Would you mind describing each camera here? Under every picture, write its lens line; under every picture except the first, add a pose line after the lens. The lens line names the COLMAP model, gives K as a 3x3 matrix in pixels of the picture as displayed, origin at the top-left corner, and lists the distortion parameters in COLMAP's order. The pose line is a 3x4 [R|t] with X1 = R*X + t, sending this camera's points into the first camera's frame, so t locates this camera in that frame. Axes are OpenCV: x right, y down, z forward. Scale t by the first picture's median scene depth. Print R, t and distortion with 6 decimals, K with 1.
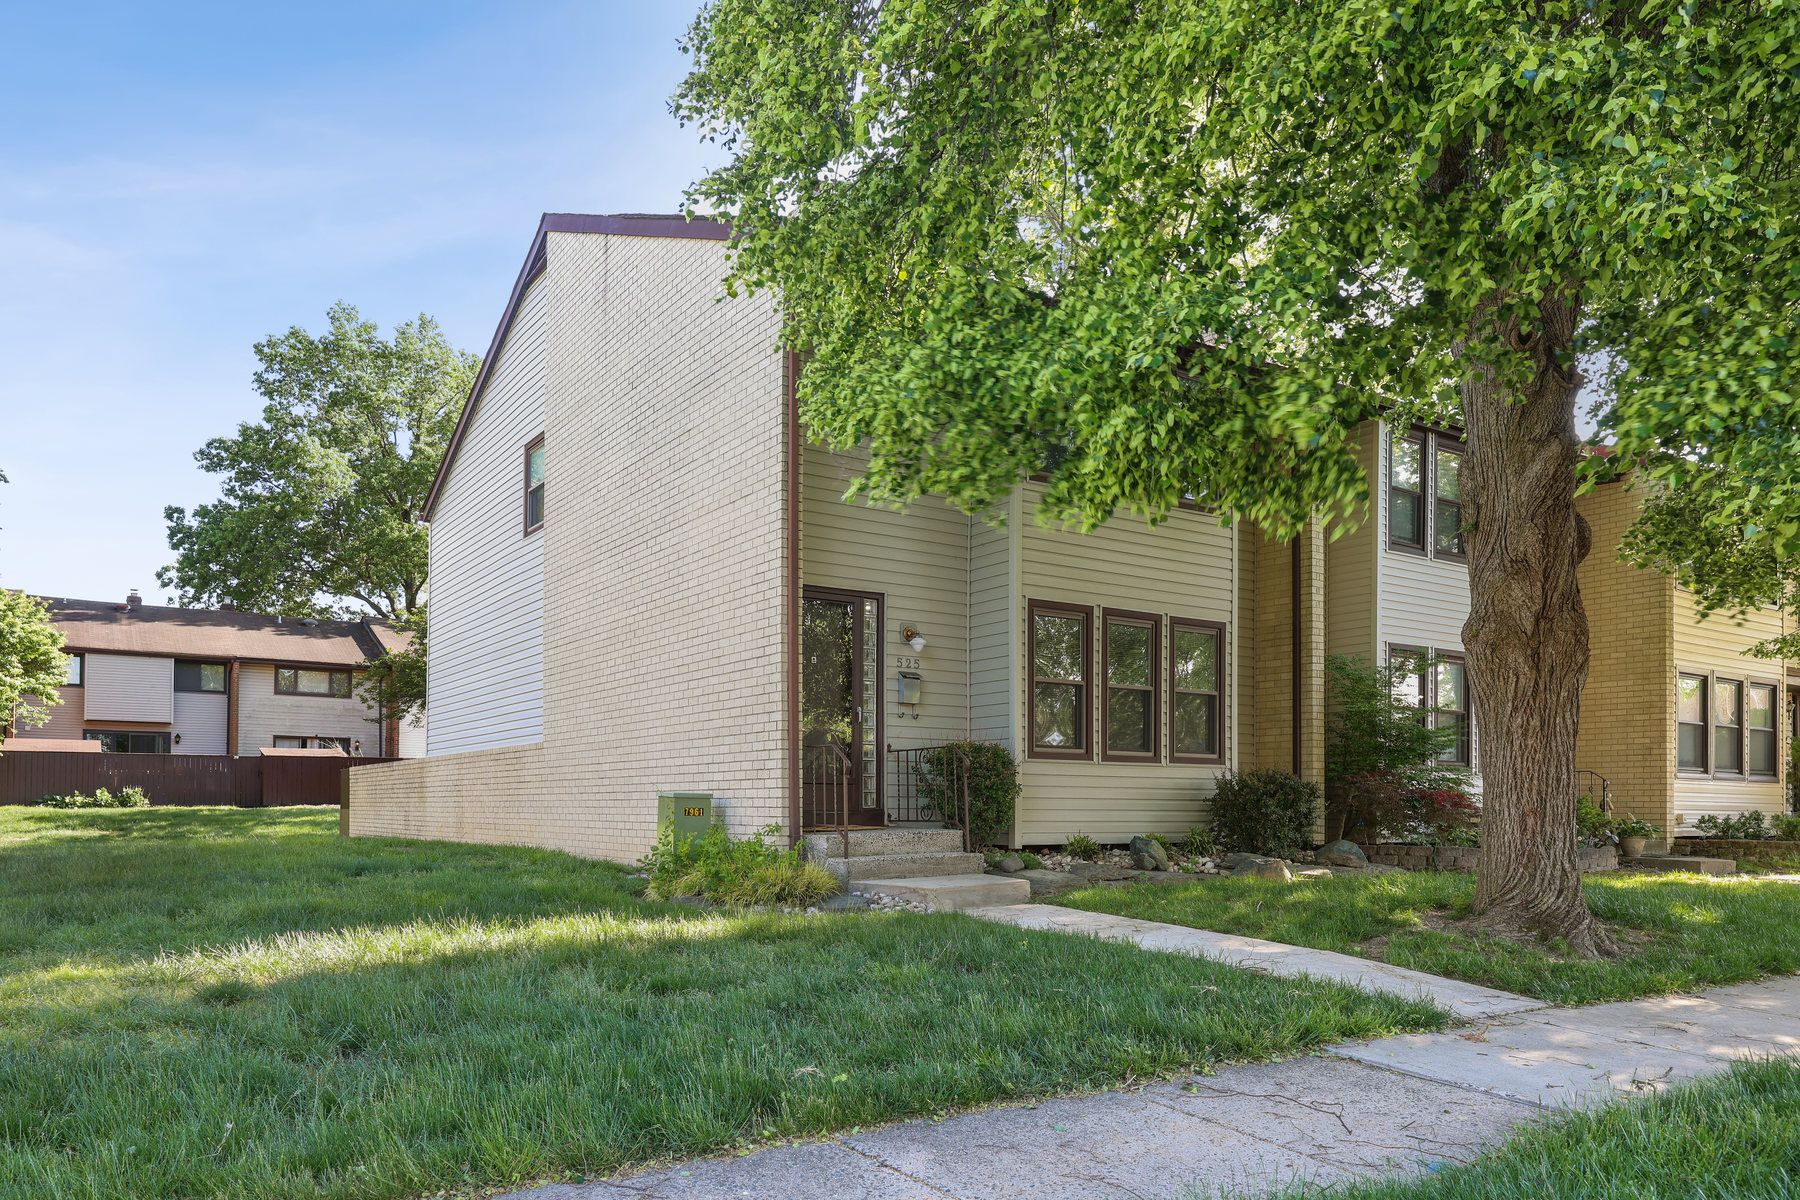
lens RADIAL K [[1332.6, 0, 899.3], [0, 1332.6, 600.5], [0, 0, 1]] dist [0.006180, -0.002144]
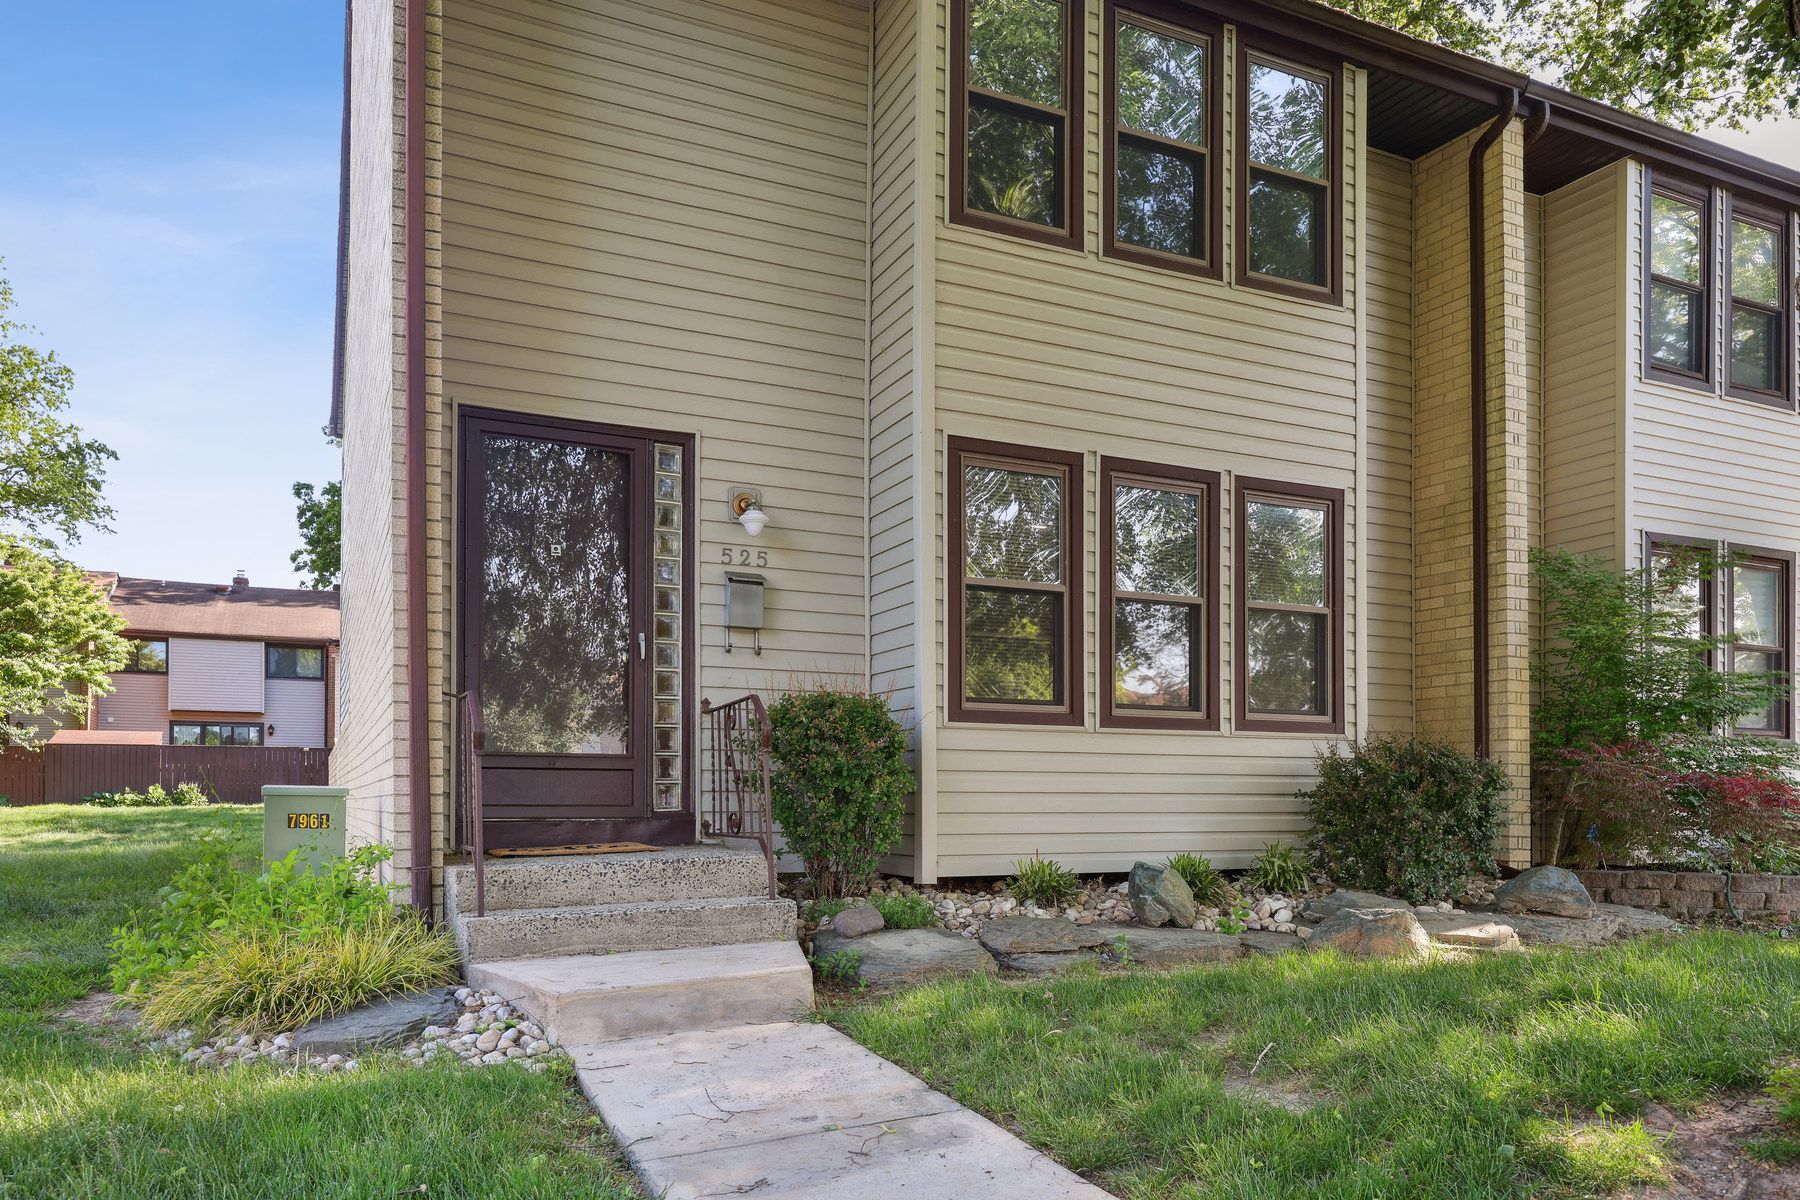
lens RADIAL K [[1510.3, 0, 897.7], [0, 1510.3, 612.9], [0, 0, 1]] dist [0.008270, 0.001249]
pose [[0.992172, -0.019369, -0.123365, 0.133420], [0.023017, 0.999337, 0.028211, 0.047723], [0.122736, -0.030829, 0.991960, 0.324413]]
